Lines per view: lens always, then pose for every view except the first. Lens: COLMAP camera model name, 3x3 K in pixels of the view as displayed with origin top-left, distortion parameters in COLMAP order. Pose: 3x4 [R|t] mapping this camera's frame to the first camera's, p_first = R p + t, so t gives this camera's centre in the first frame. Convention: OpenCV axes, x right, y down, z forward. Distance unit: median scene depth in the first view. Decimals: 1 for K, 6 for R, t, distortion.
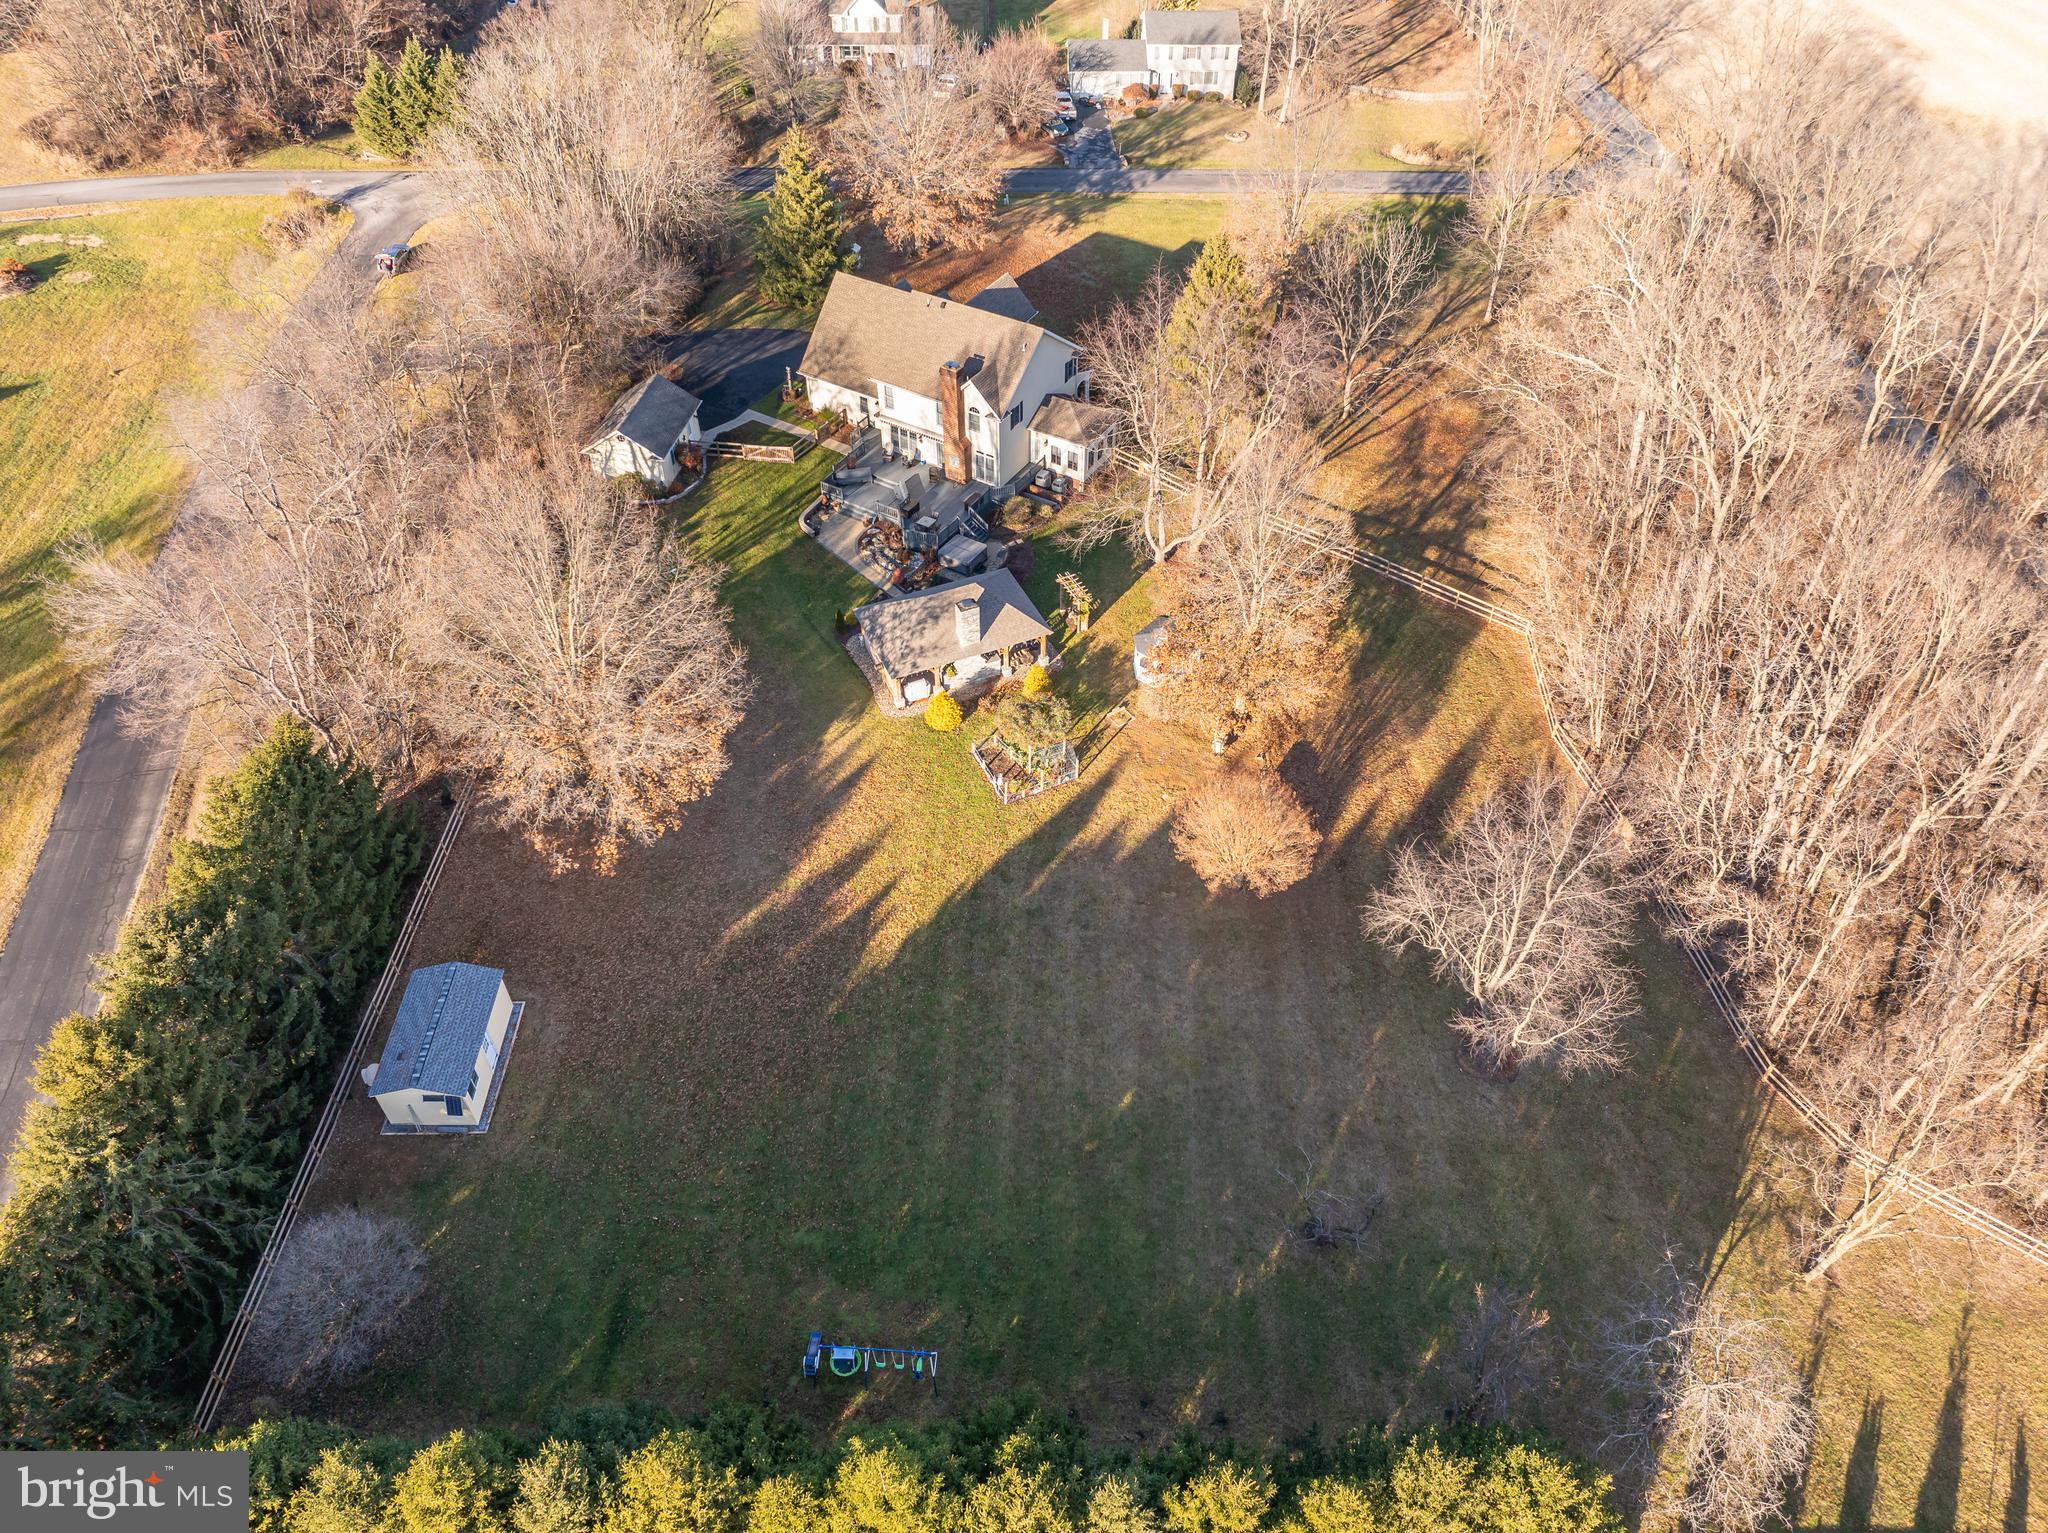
lens RADIAL K [[1447.8, 0, 1029.9], [0, 1447.8, 760.1], [0, 0, 1]] dist [-0.038582, 0.004821]
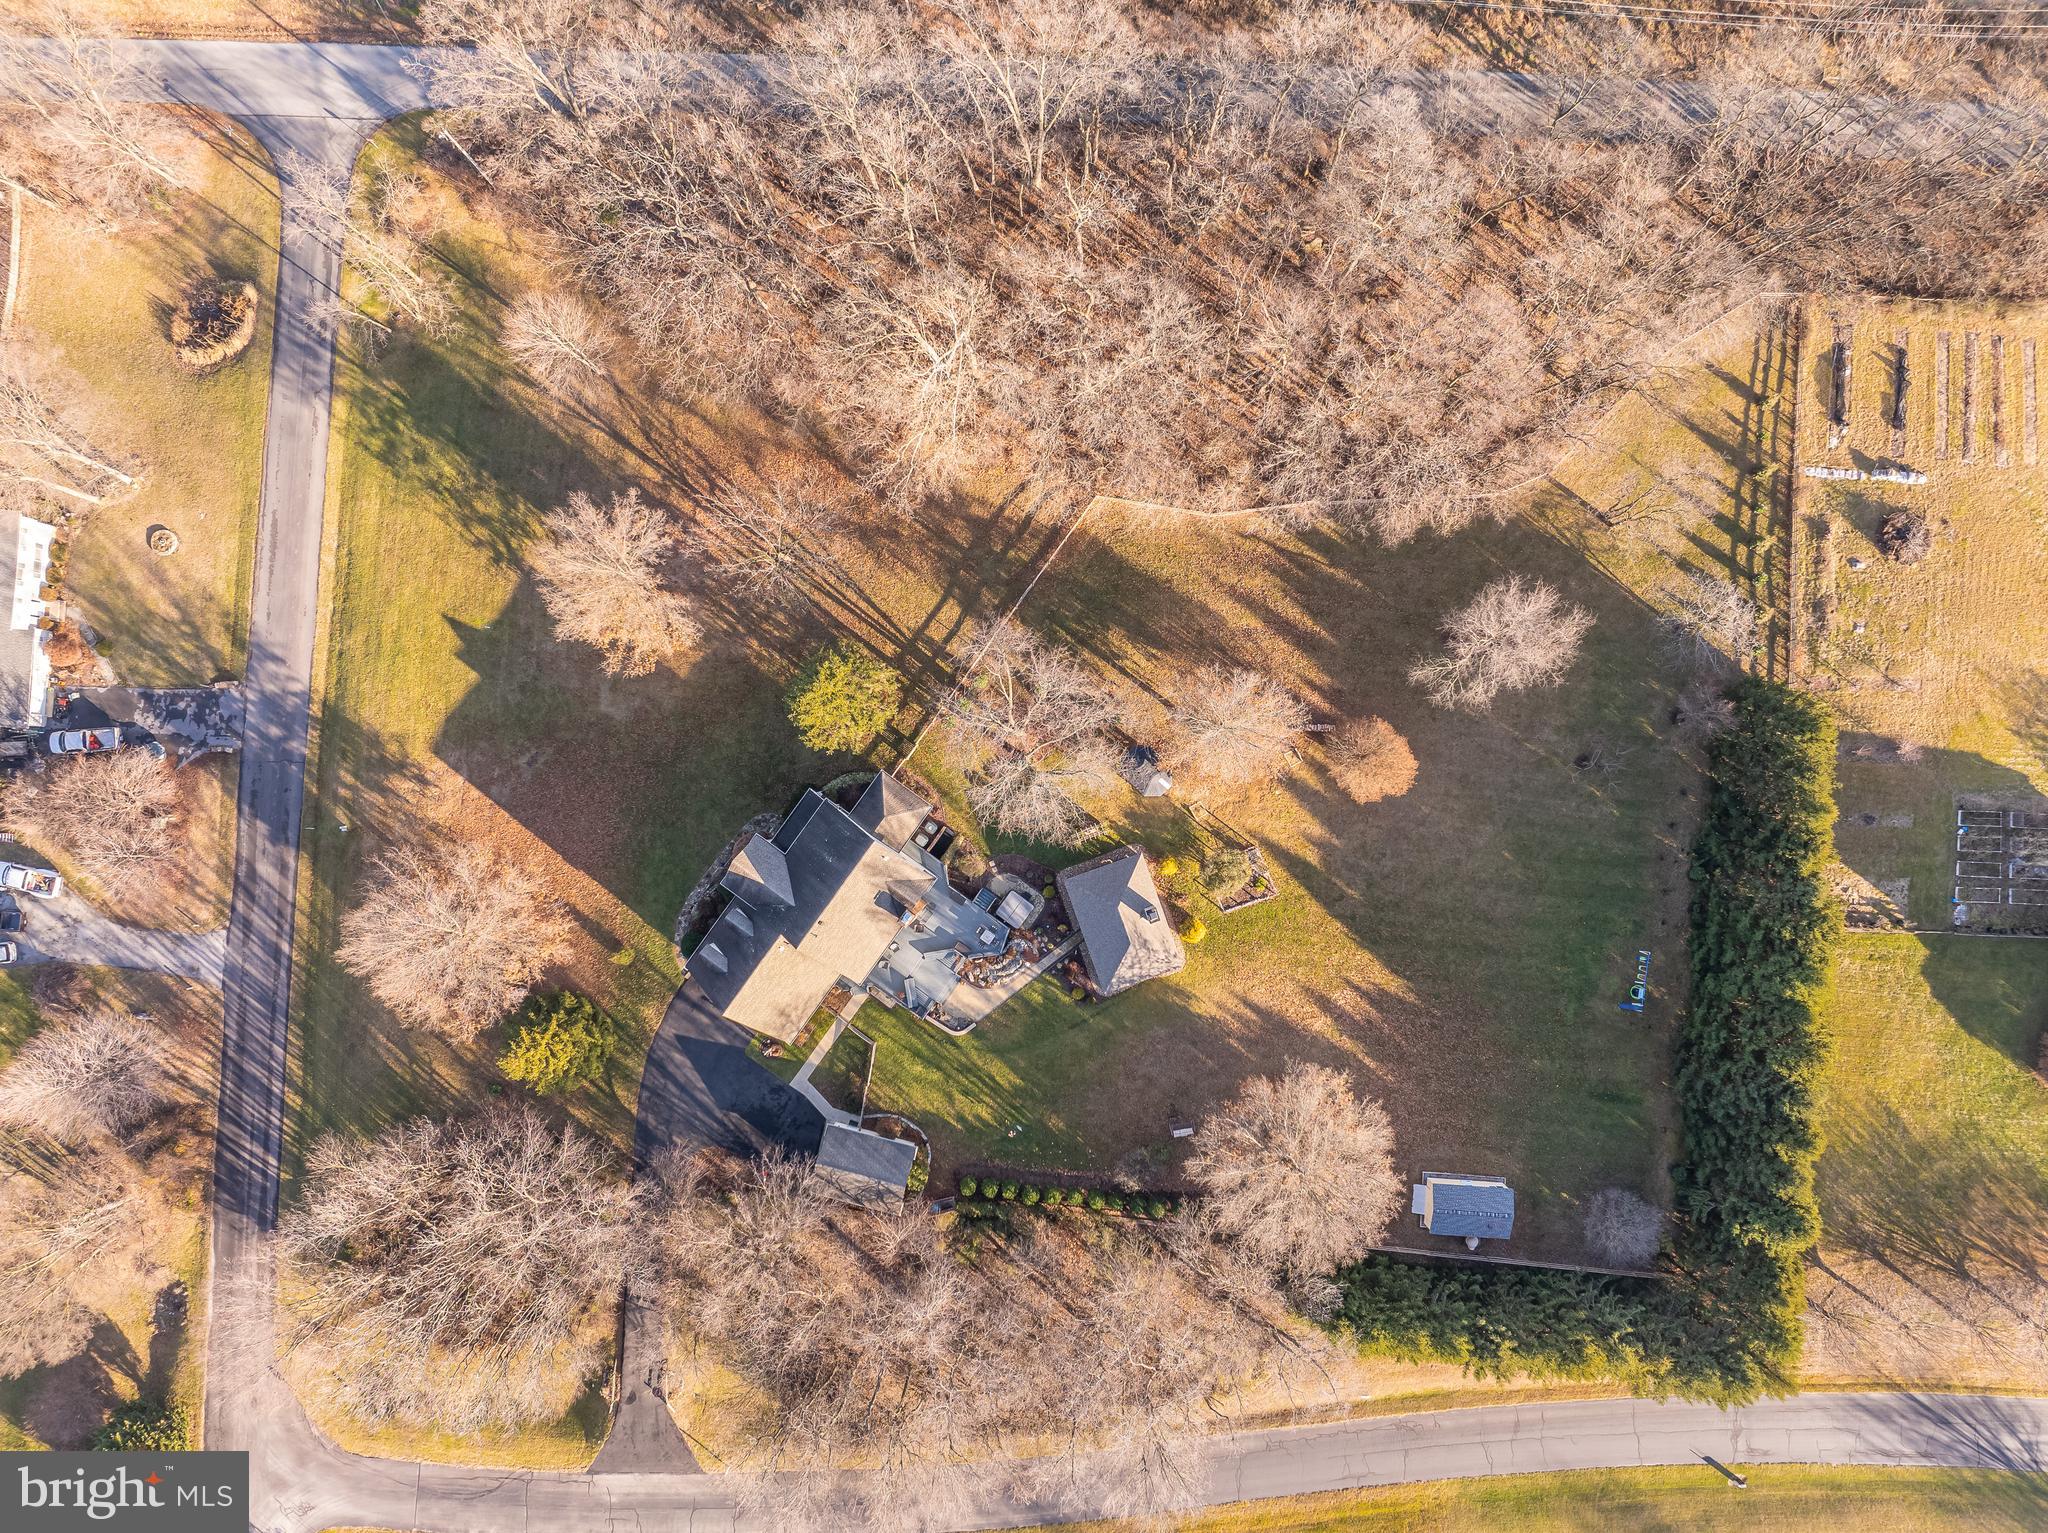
lens RADIAL K [[1447.8, 0, 1017.0], [0, 1447.8, 775.8], [0, 0, 1]] dist [-0.038582, 0.004821]
pose [[0.078945, -0.996701, 0.018811, 0.048285], [0.711389, 0.069546, 0.699349, -1.017998], [-0.698351, -0.041828, 0.714533, 0.058269]]
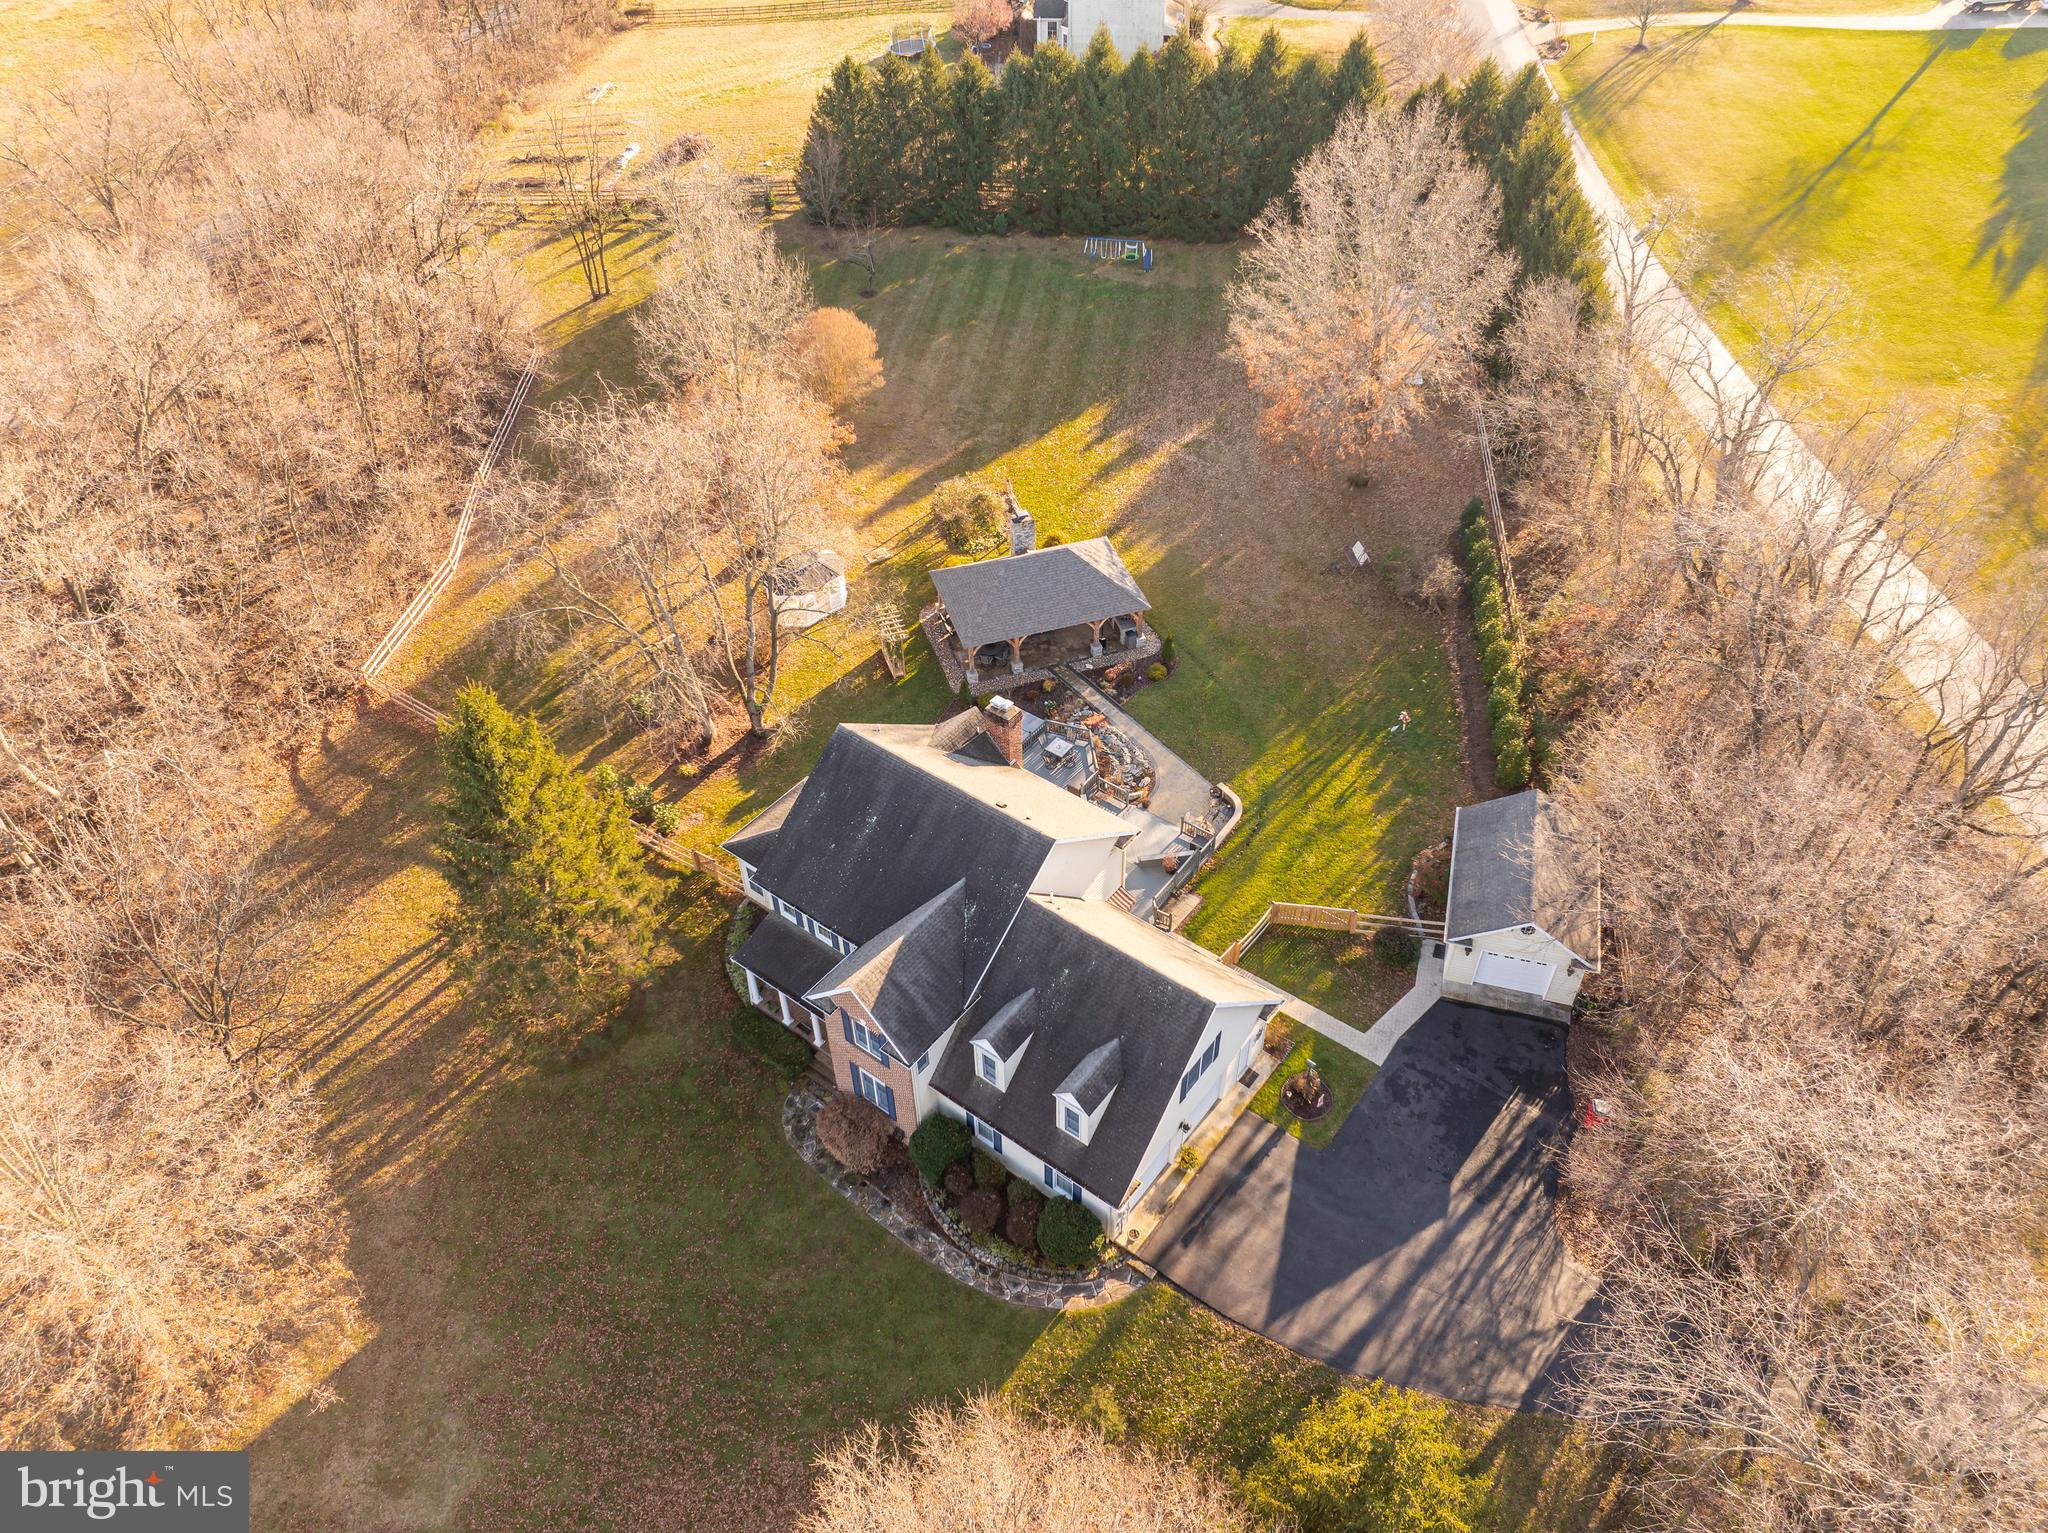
lens RADIAL K [[1447.8, 0, 1033.0], [0, 1447.8, 763.2], [0, 0, 1]] dist [-0.038582, 0.004821]
pose [[-0.994330, -0.061348, 0.086858, -0.117202], [0.084172, 0.045107, 0.995430, -0.848104], [-0.064986, 0.997097, -0.039687, 0.993592]]
